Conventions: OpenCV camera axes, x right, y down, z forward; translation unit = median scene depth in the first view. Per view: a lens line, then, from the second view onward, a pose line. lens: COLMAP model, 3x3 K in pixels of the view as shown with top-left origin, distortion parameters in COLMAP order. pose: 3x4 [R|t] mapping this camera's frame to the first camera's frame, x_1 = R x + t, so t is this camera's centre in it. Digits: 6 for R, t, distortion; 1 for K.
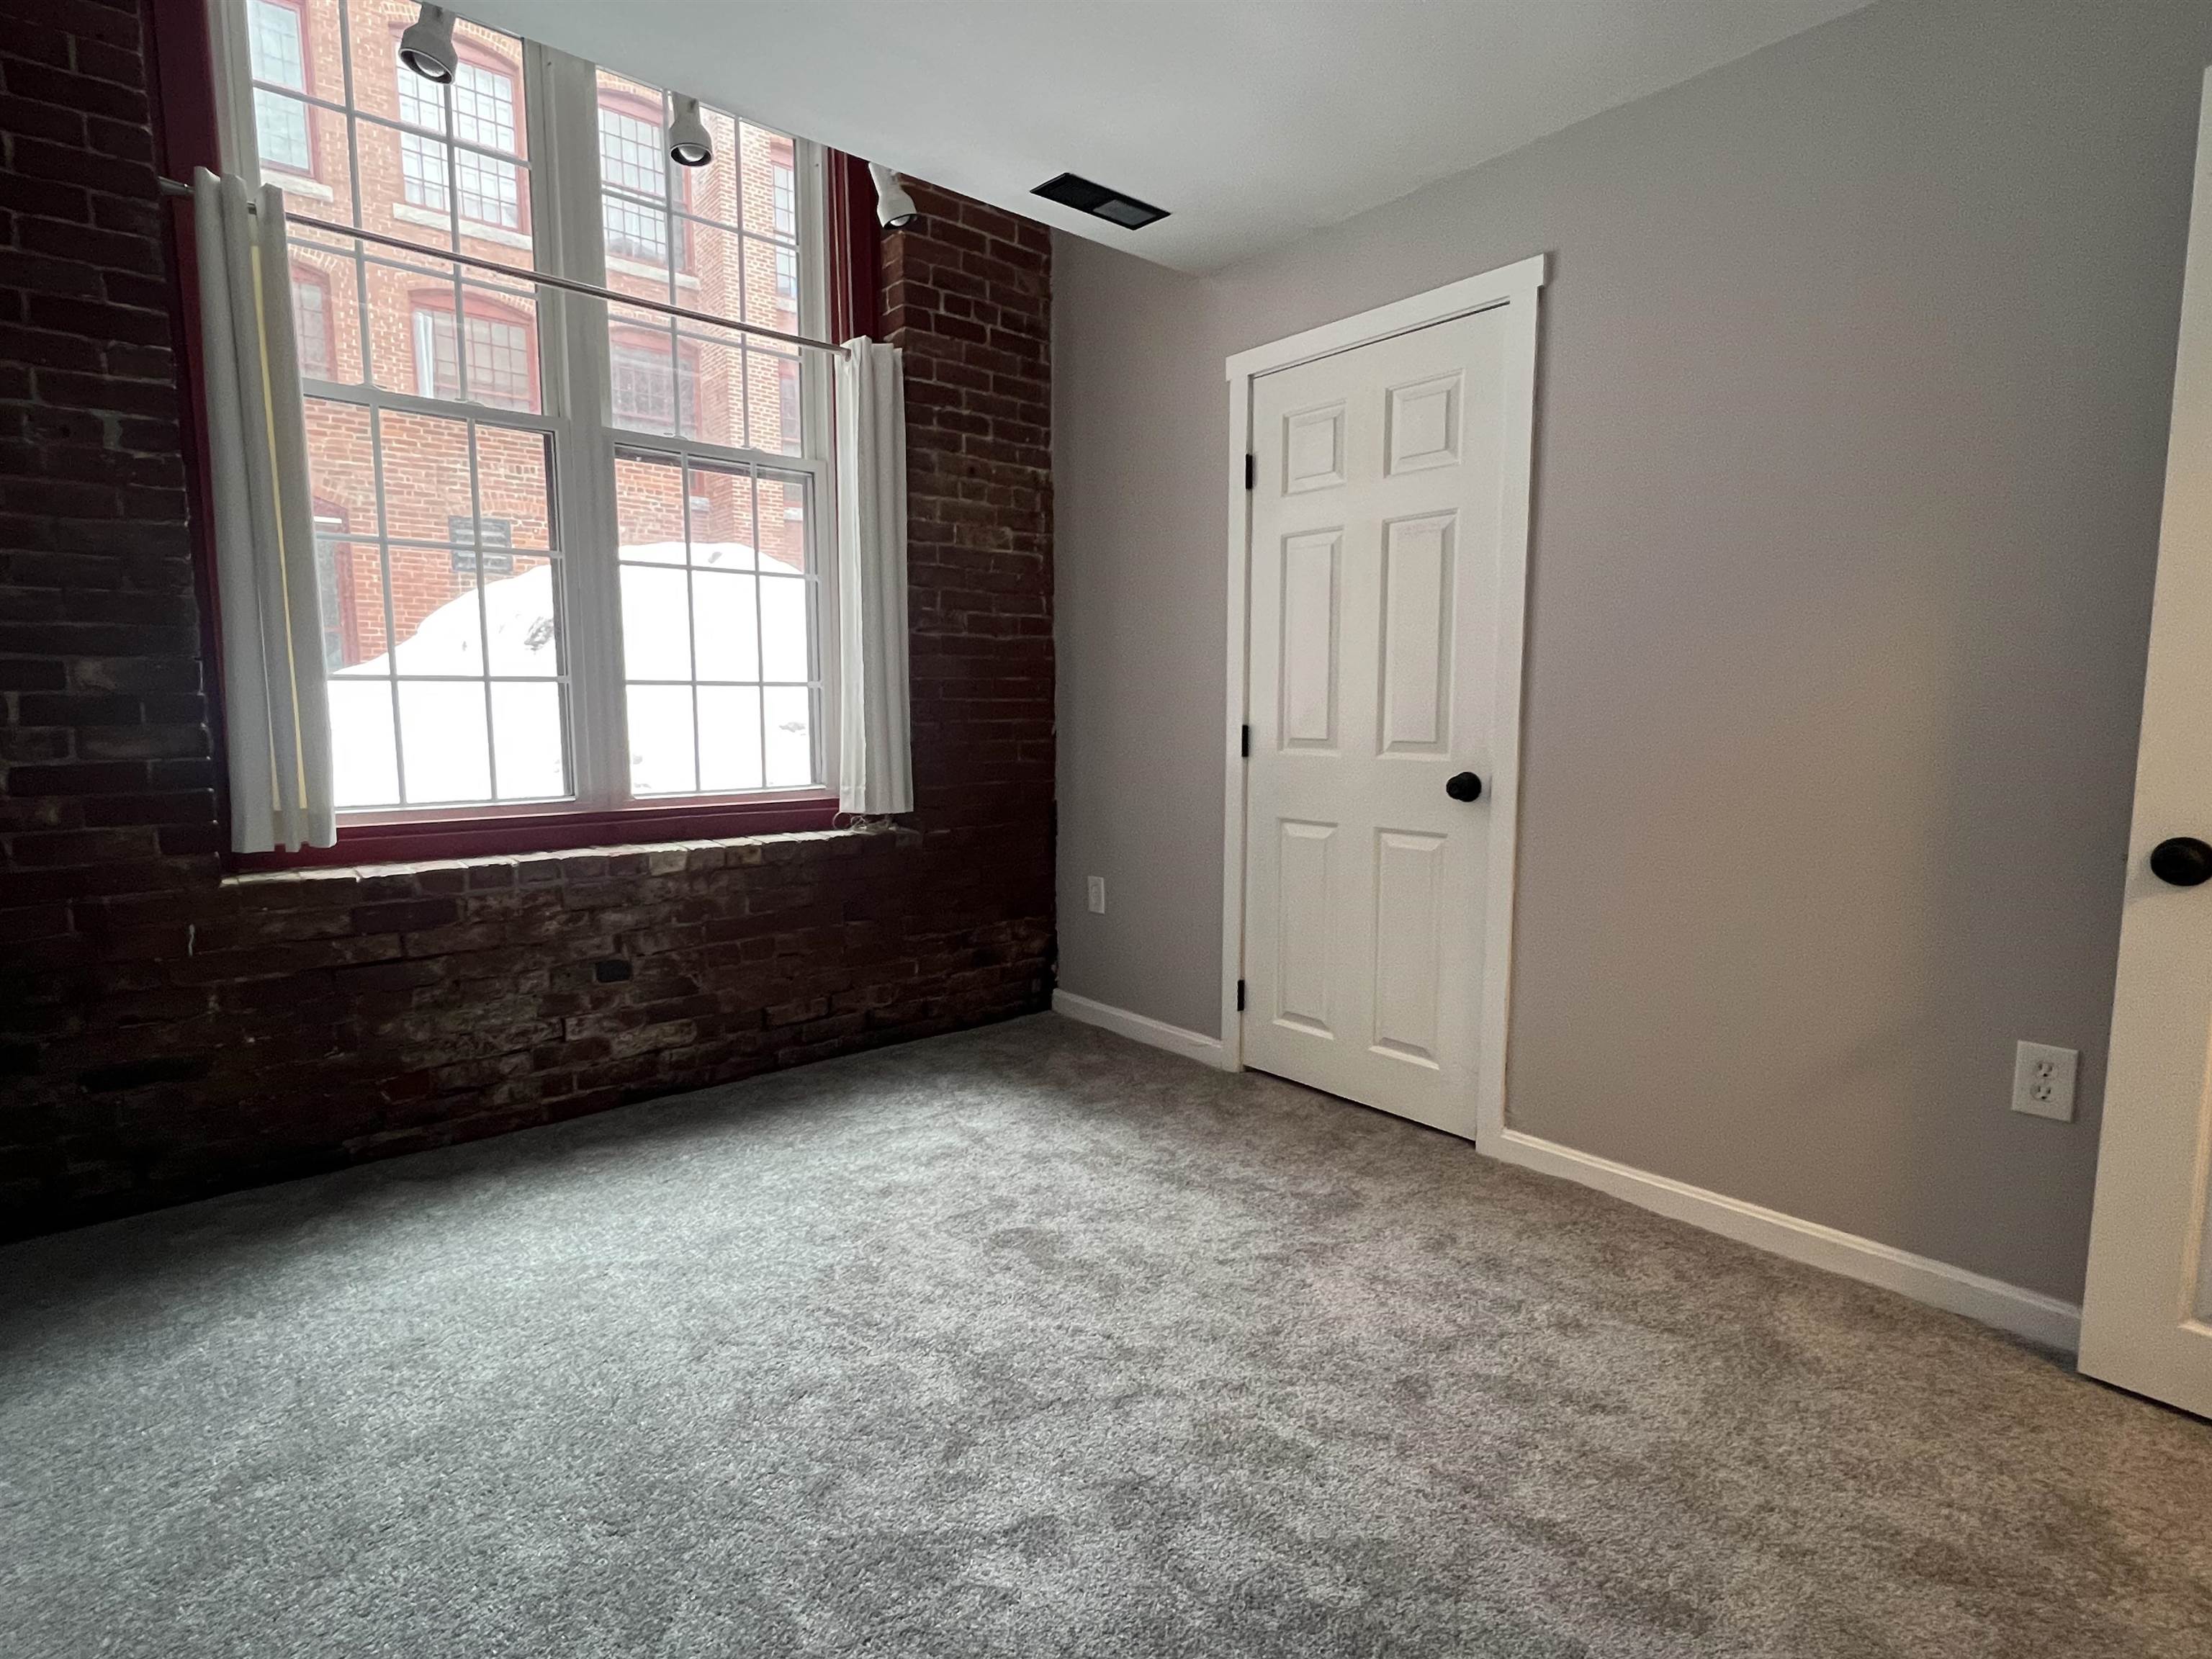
lens RADIAL K [[1099.6, 0, 1106.0], [0, 1099.6, 829.5], [0, 0, 1]] dist [0.001591, -0.000412]
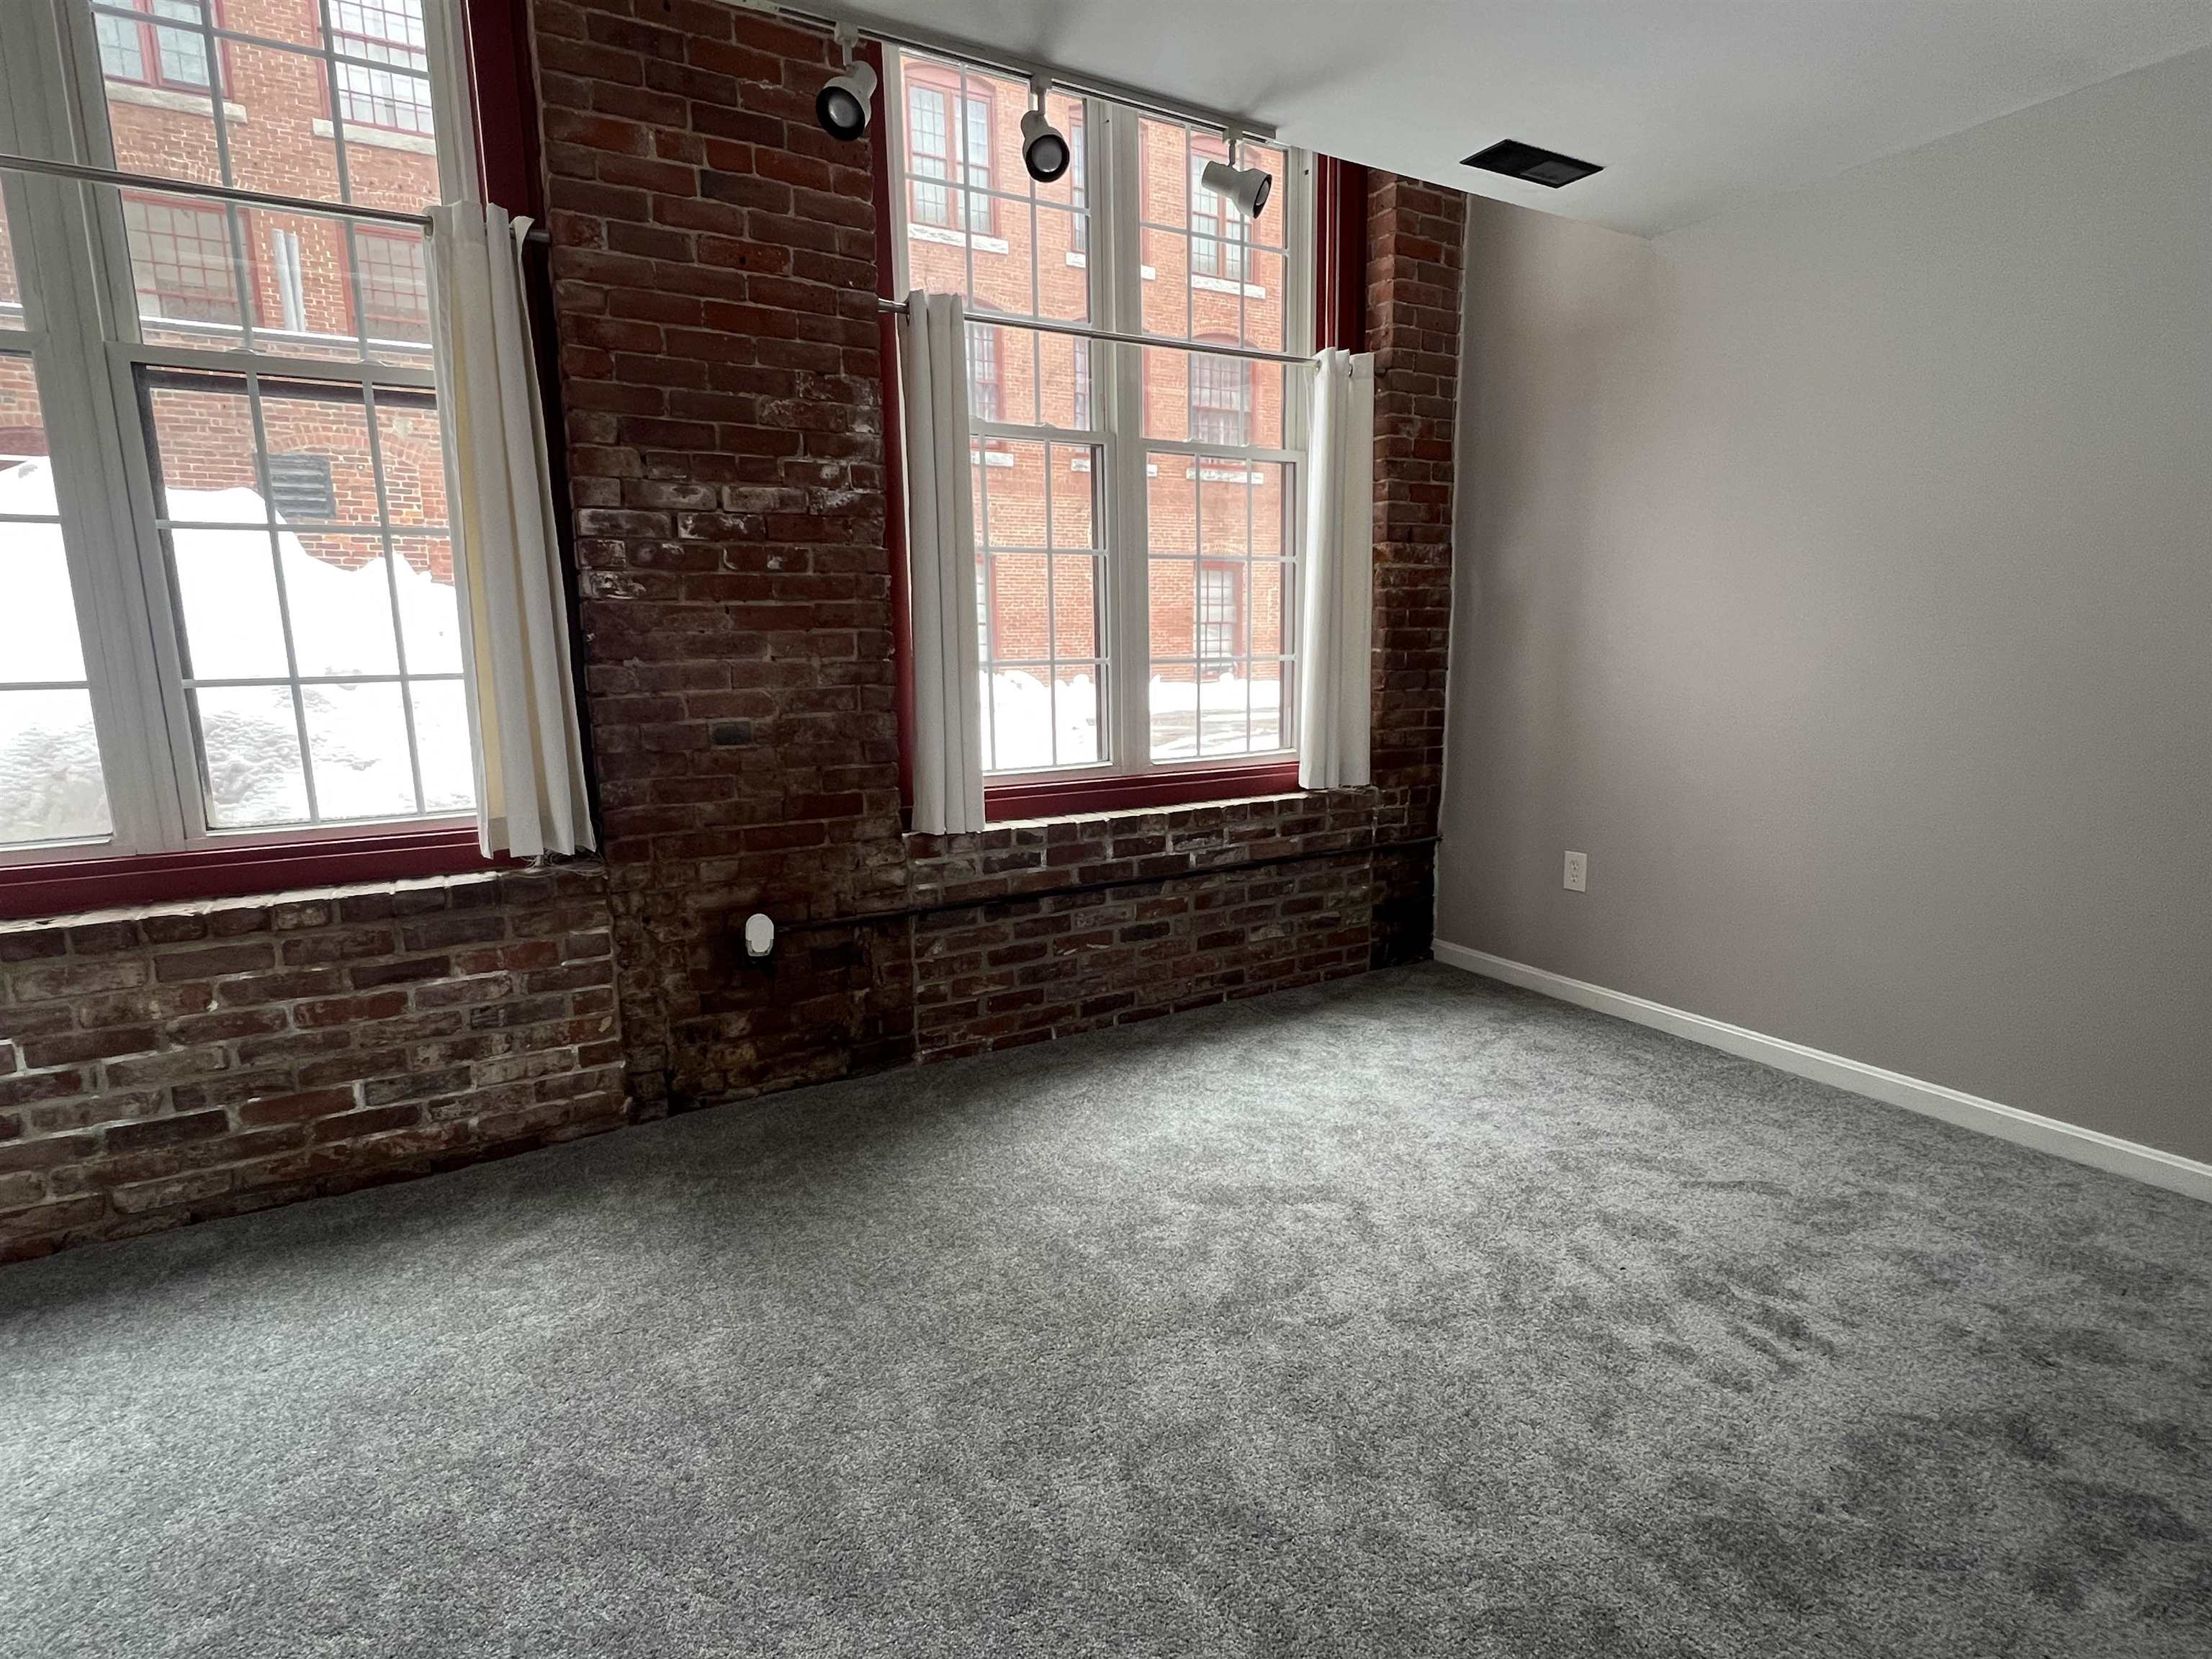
lens RADIAL K [[1099.6, 0, 1106.0], [0, 1099.6, 829.5], [0, 0, 1]] dist [0.001591, -0.000412]
pose [[0.980499, 0.013233, -0.196079, -0.236753], [-0.003143, 0.998659, 0.051683, -0.018341], [0.196500, -0.050059, 0.979225, -0.120345]]
